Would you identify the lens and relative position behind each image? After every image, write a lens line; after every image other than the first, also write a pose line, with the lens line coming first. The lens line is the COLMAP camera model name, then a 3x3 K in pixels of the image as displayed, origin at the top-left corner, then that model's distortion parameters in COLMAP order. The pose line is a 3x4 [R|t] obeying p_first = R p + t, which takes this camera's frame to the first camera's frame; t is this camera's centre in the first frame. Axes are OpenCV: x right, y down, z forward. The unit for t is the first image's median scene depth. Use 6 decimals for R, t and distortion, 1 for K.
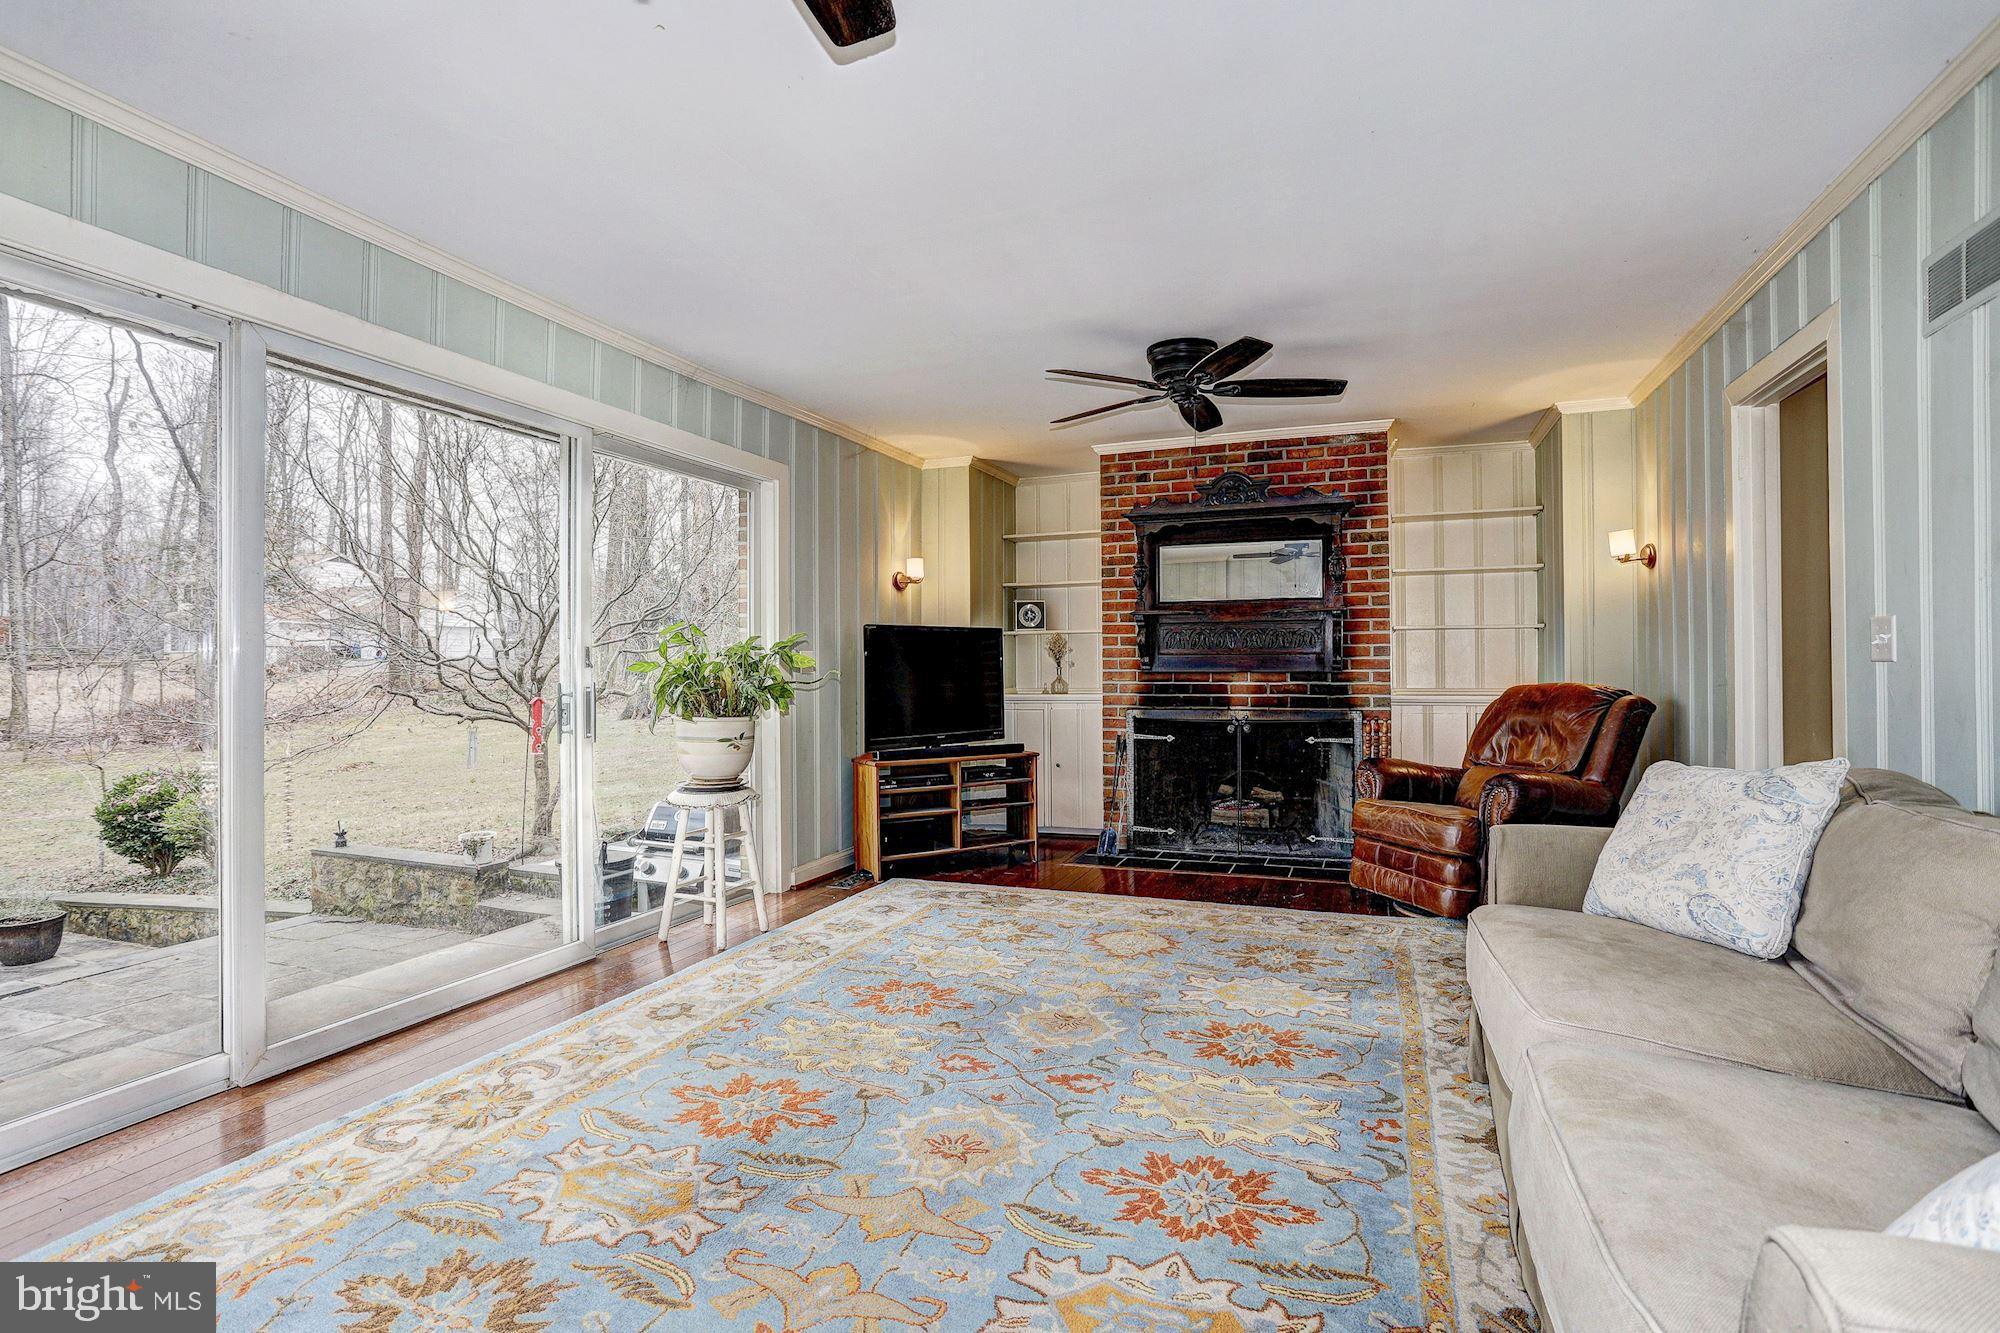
lens RADIAL K [[965.0, 0, 983.9], [0, 965.0, 662.5], [0, 0, 1]] dist [-0.054491, 0.030384]
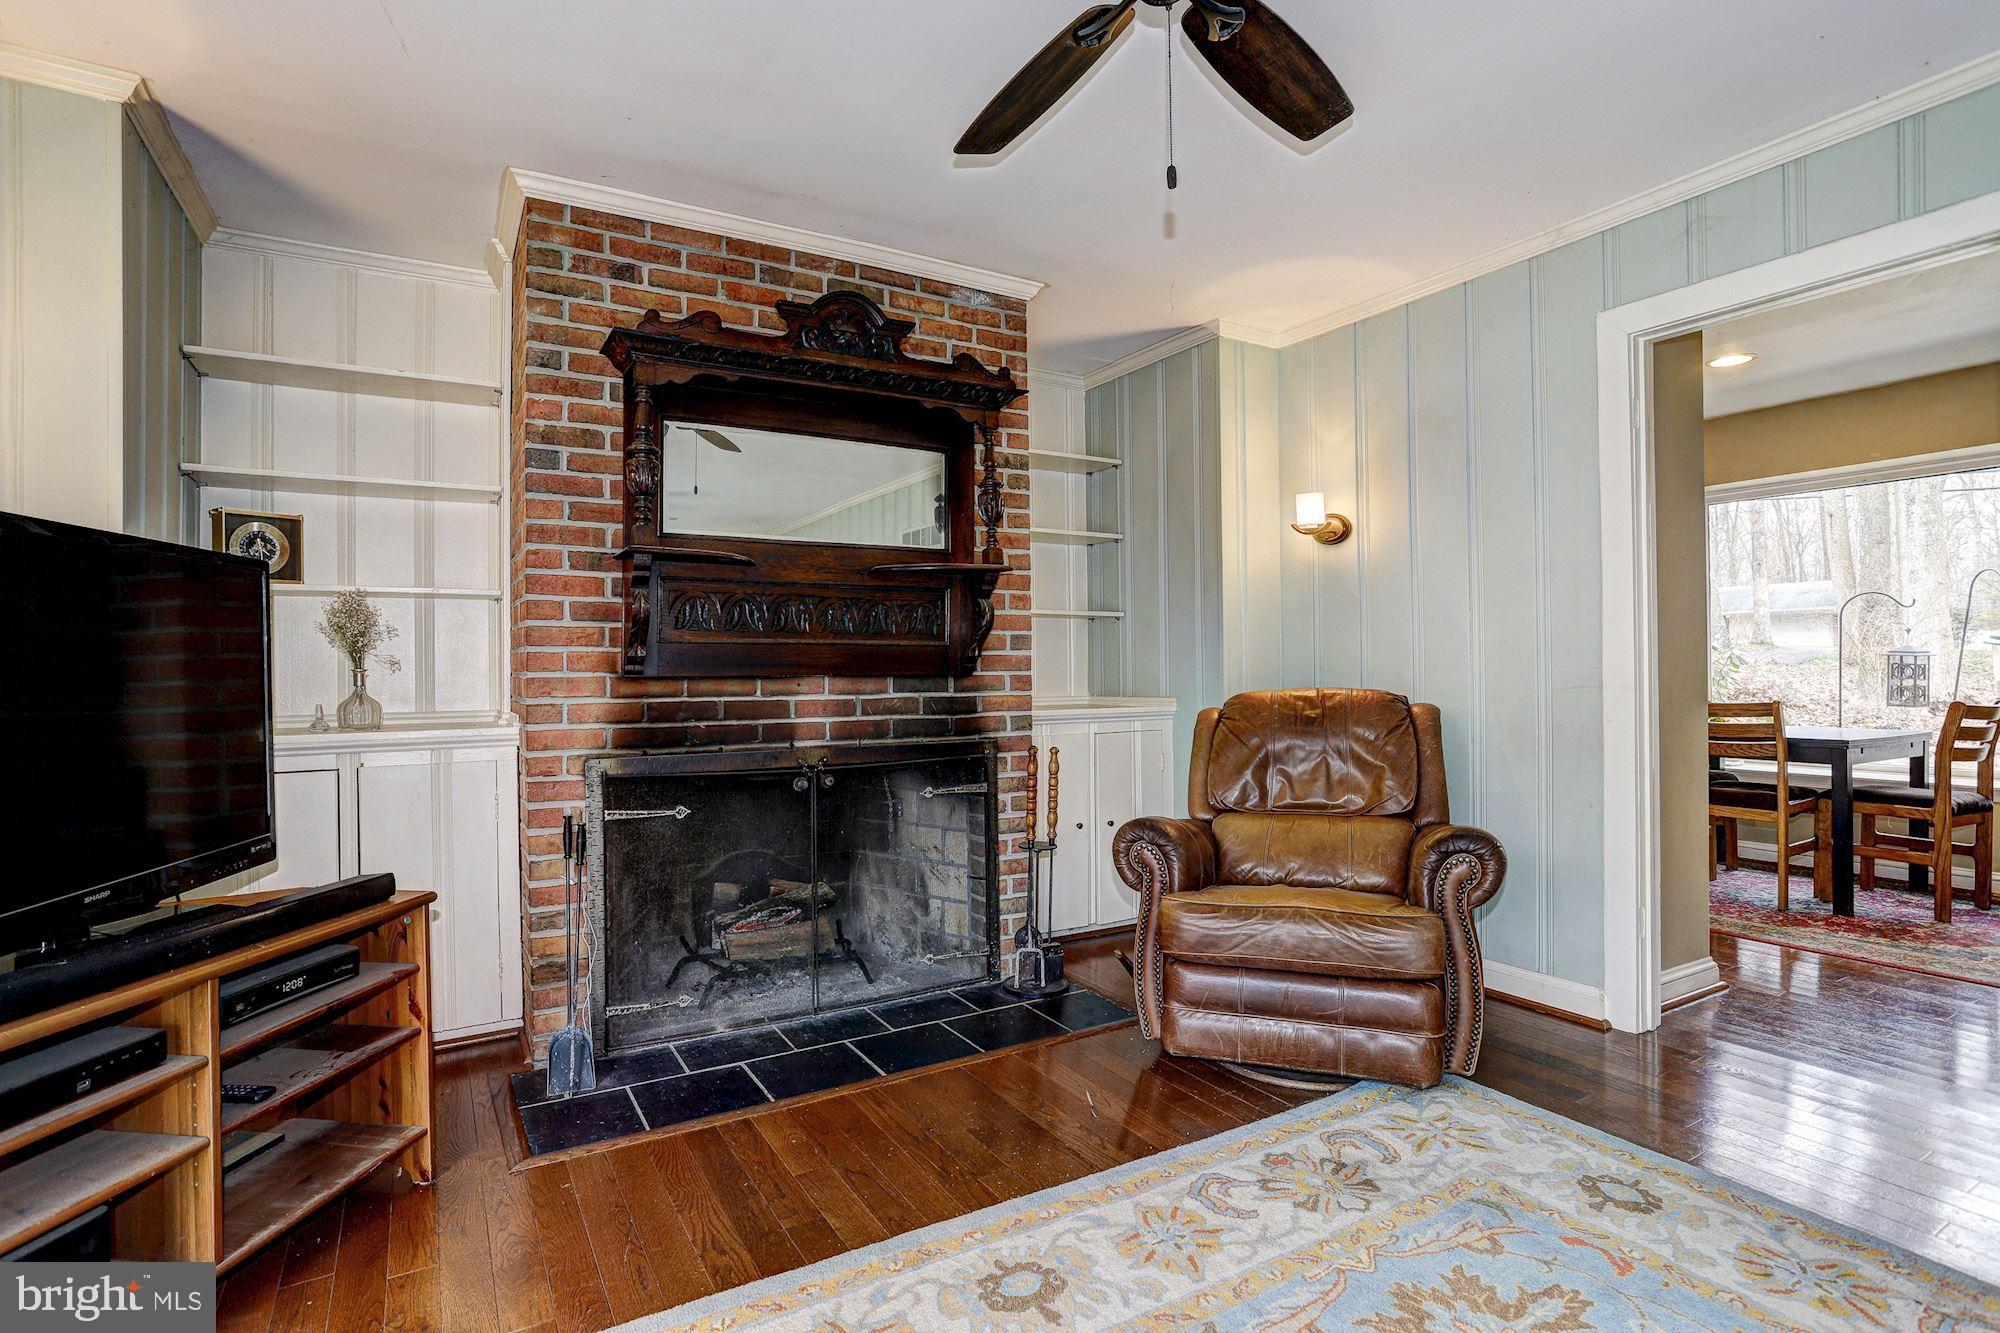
lens RADIAL K [[980.1, 0, 981.7], [0, 980.1, 664.7], [0, 0, 1]] dist [-0.069127, 0.036174]
pose [[0.612646, 0.002733, 0.790352, -0.113680], [-0.001957, 0.999996, -0.001941, 0.004218], [-0.790355, -0.000358, 0.612649, 0.617839]]
